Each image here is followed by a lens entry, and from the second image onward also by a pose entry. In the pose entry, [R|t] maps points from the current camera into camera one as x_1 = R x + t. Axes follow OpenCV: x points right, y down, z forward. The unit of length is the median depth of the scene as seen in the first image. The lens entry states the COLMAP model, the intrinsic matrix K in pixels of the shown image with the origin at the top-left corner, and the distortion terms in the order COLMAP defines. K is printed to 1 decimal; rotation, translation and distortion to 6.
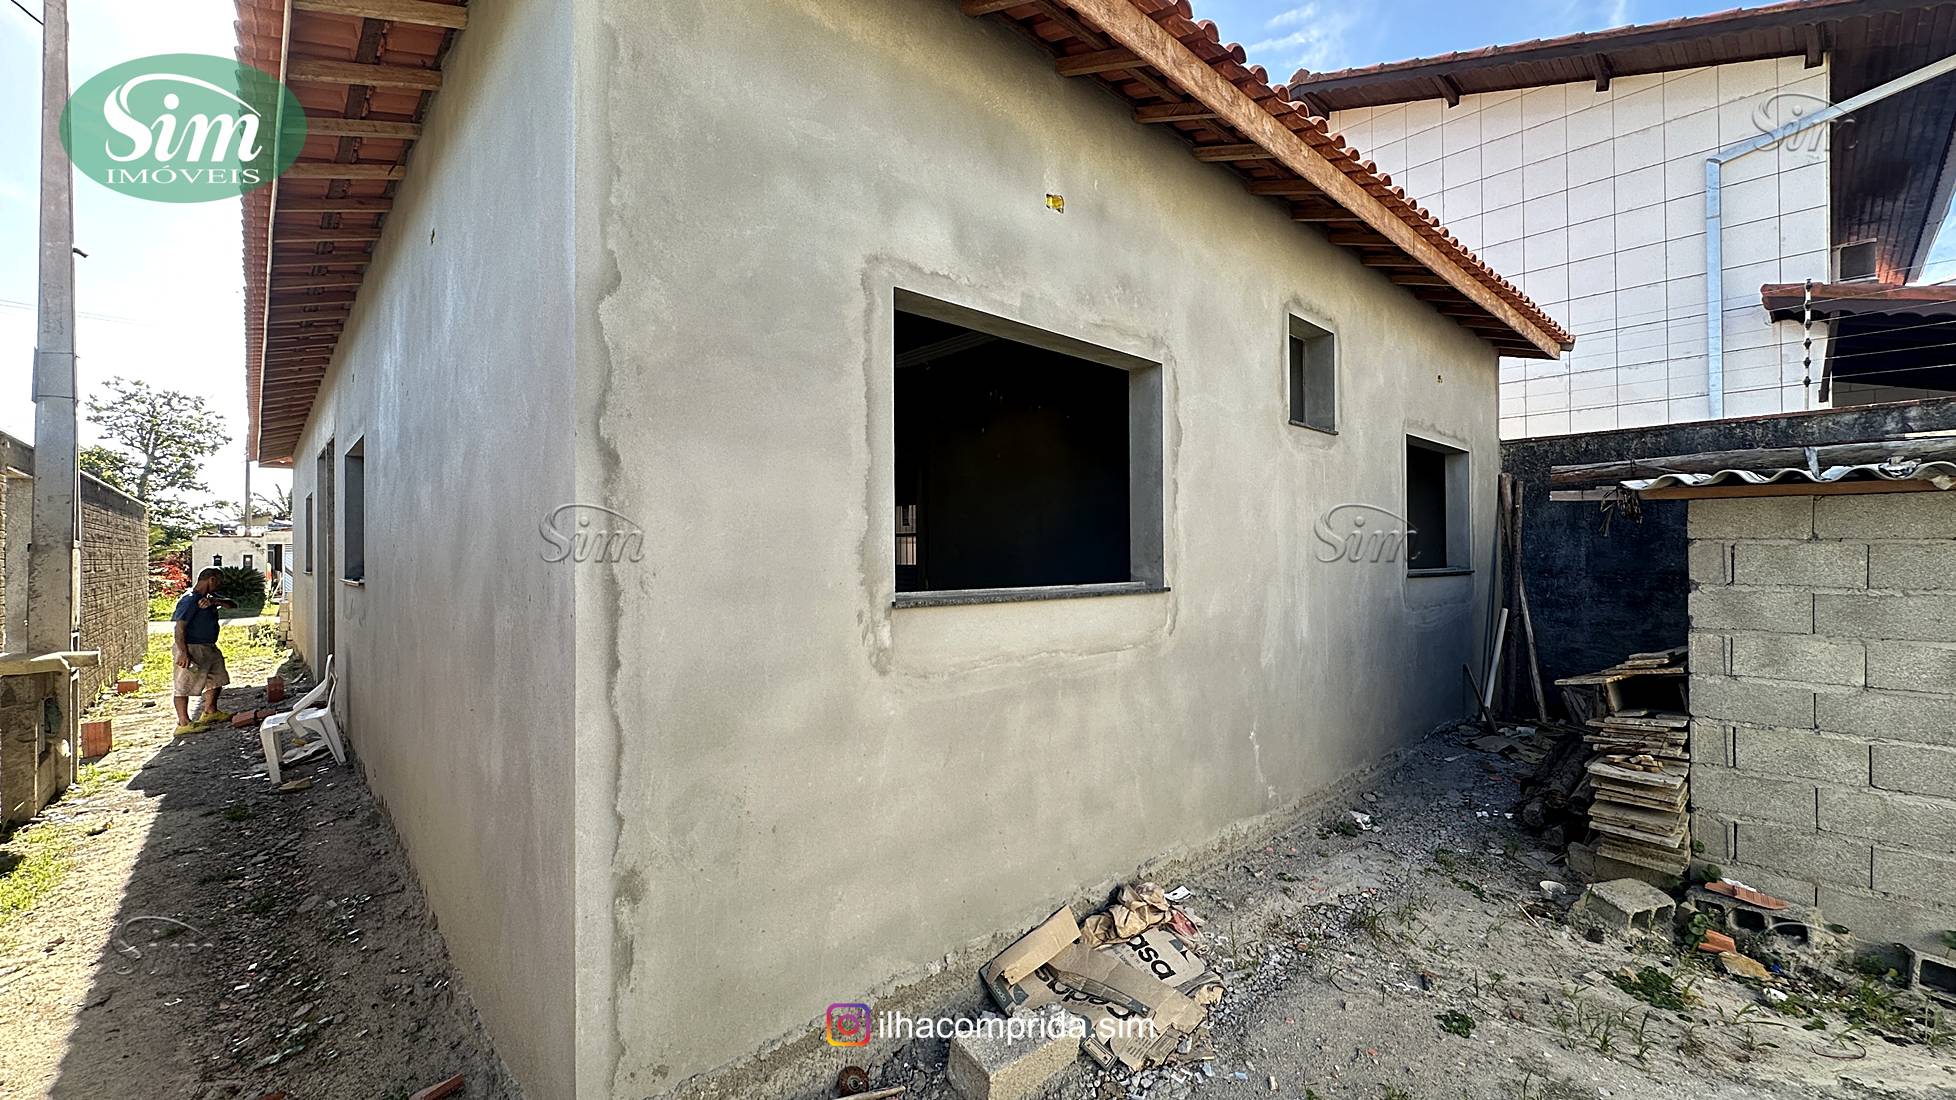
lens RADIAL K [[782.1, 0, 979.0], [0, 782.1, 551.0], [0, 0, 1]] dist [-0.002652, 0.000659]
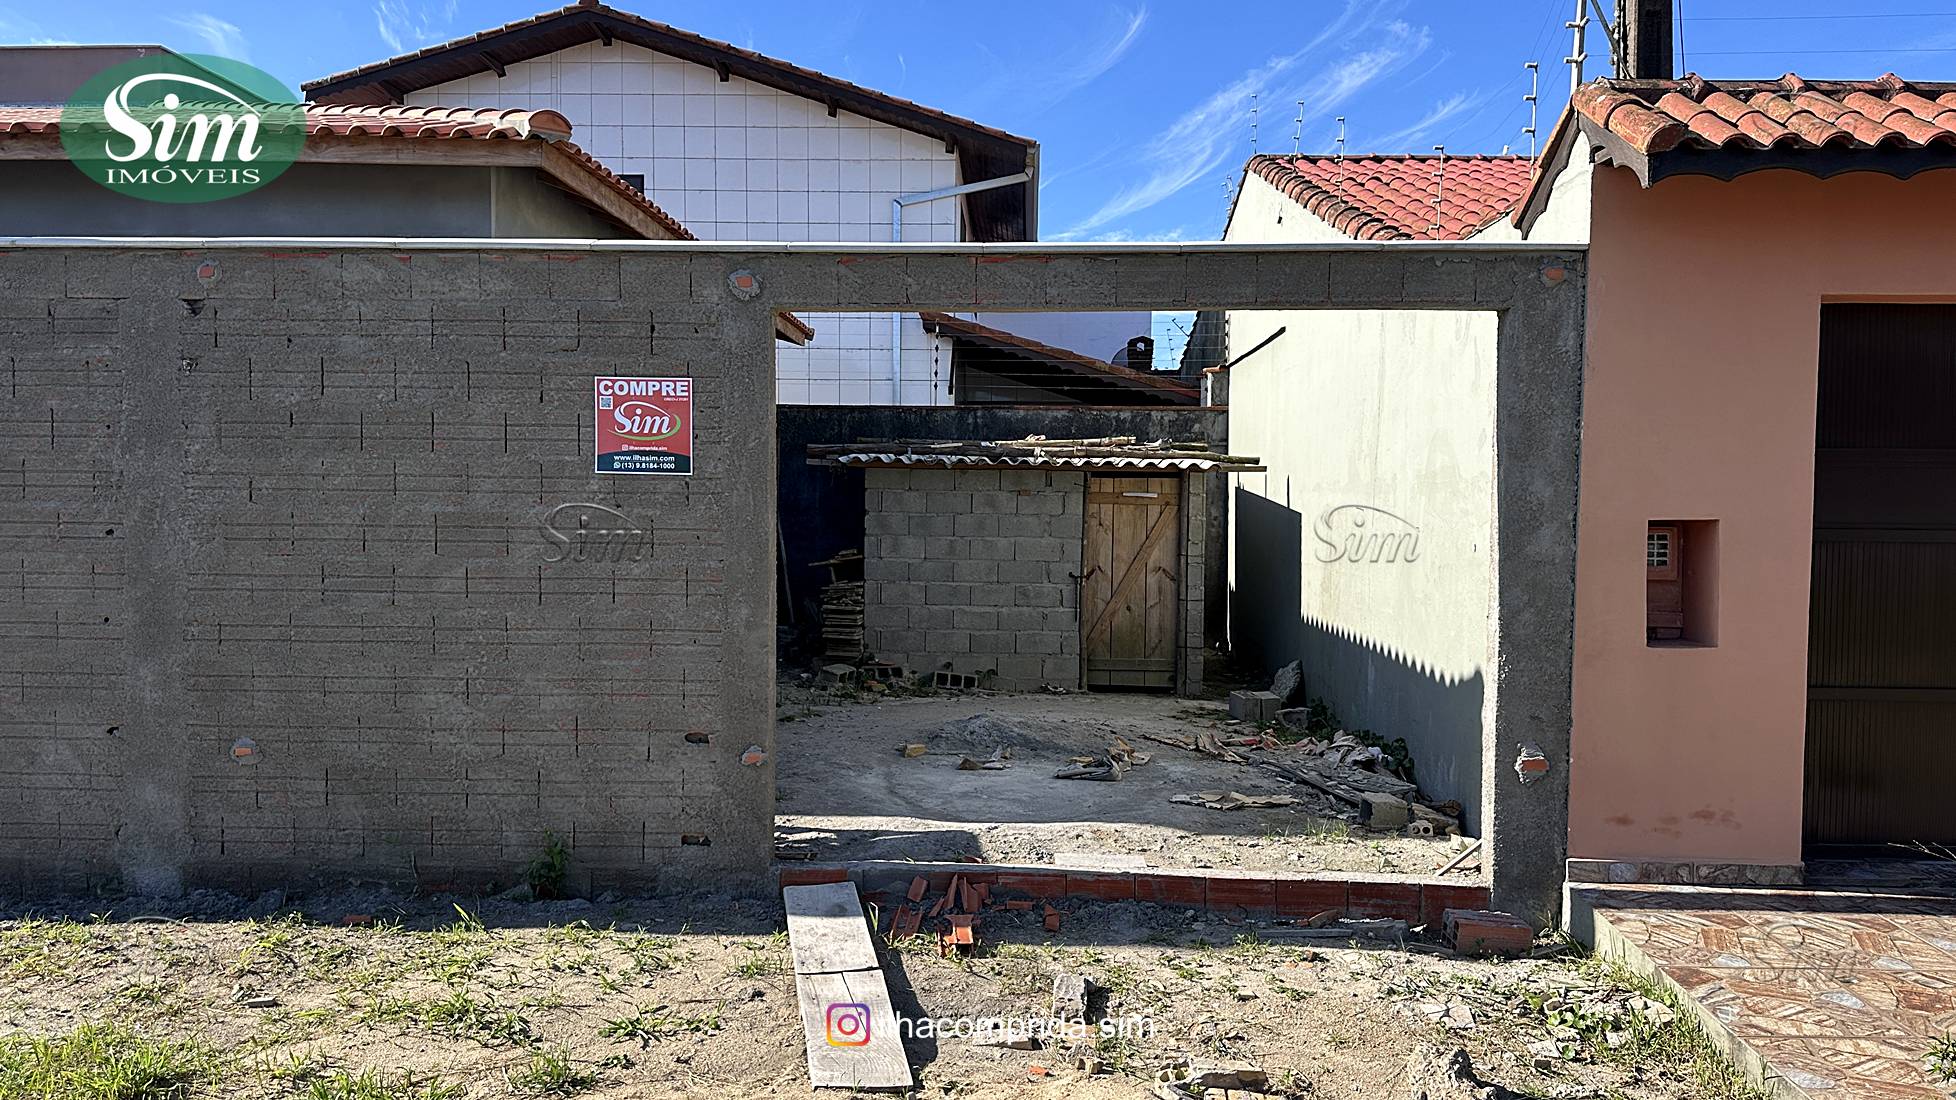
lens RADIAL K [[1360.0, 0, 970.8], [0, 1360.0, 569.7], [0, 0, 1]] dist [0.084261, -0.005612]
pose [[0.711425, -0.021714, 0.702427, -1.362136], [-0.017890, 0.998639, 0.048990, 0.018503], [-0.702534, -0.047419, 0.710068, -1.694580]]
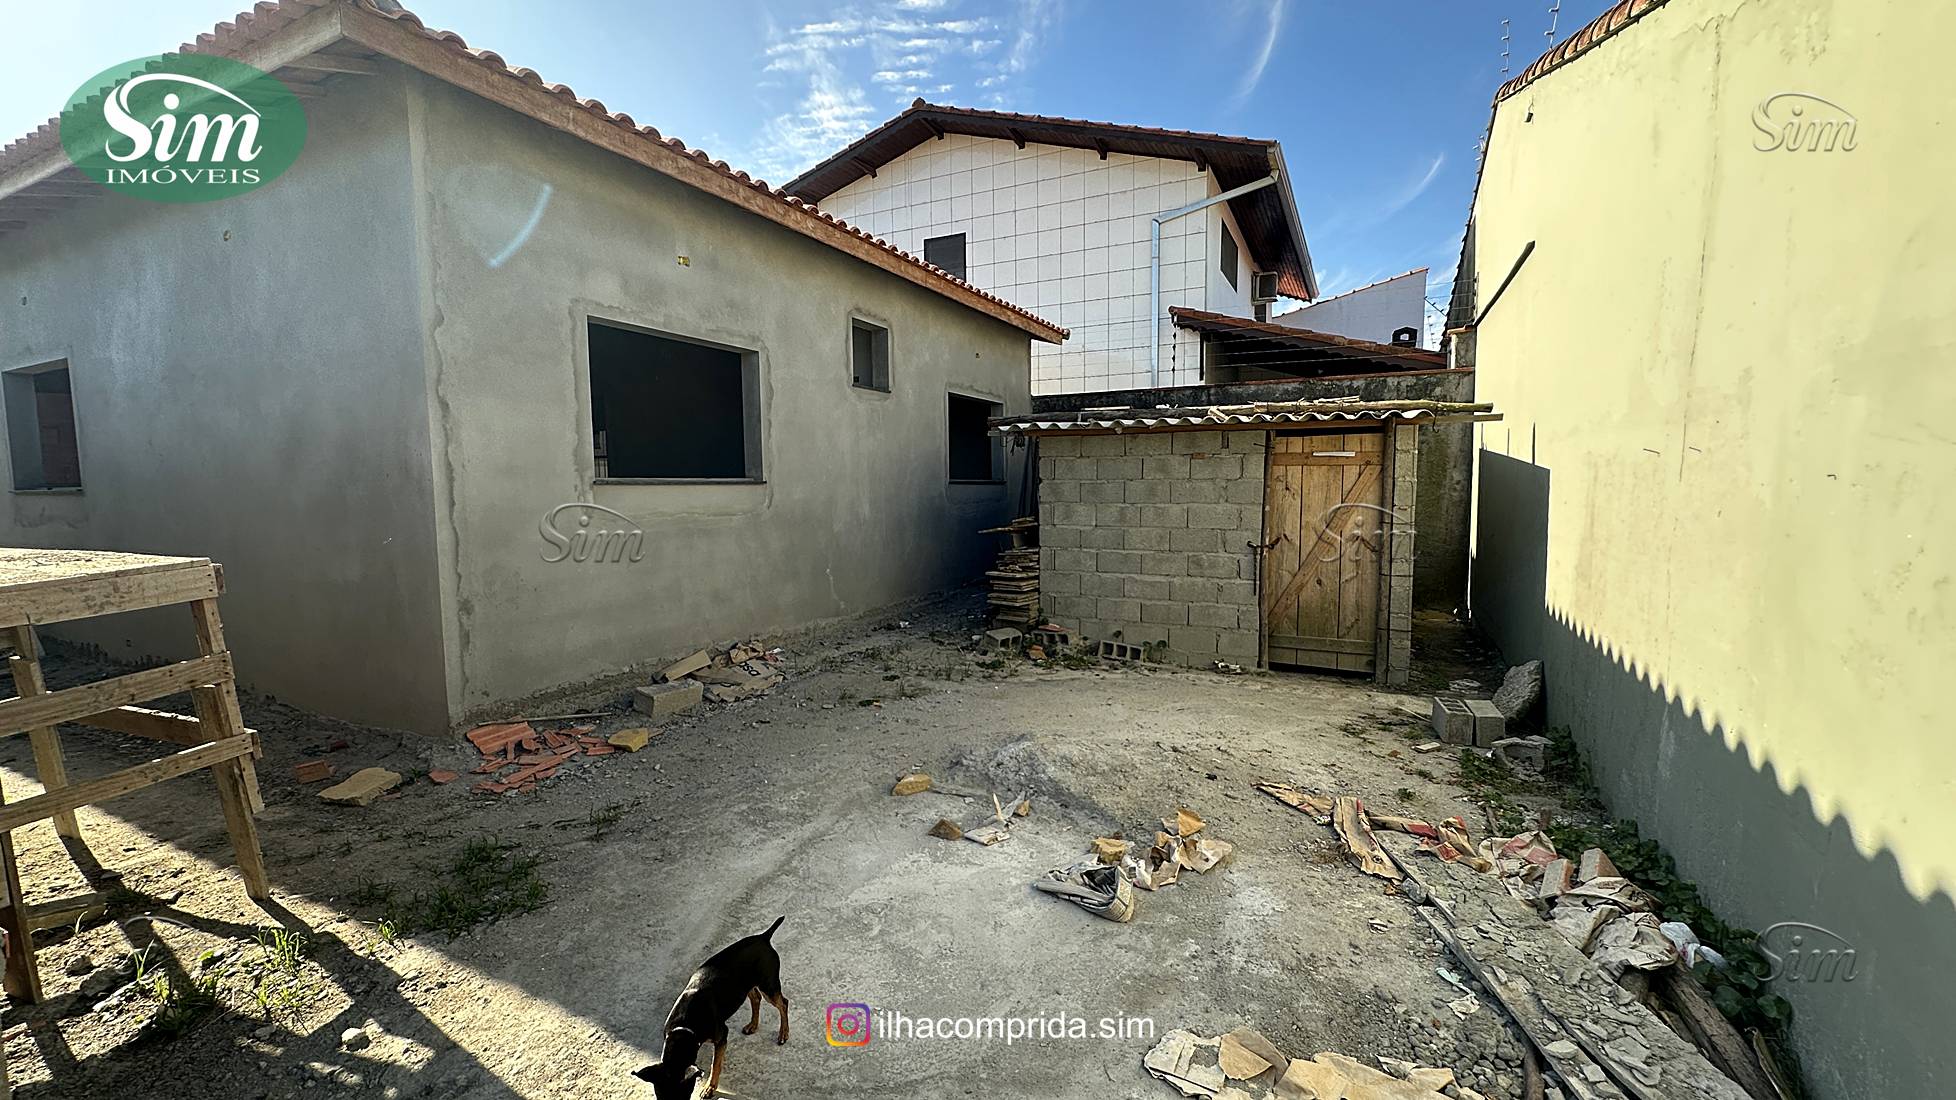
lens RADIAL K [[782.1, 0, 978.7], [0, 782.1, 550.8], [0, 0, 1]] dist [-0.002652, 0.000659]
pose [[0.935806, -0.033018, 0.350967, 0.072198], [0.002328, 0.996161, 0.087509, 0.052101], [-0.352509, -0.081074, 0.932290, -0.865678]]
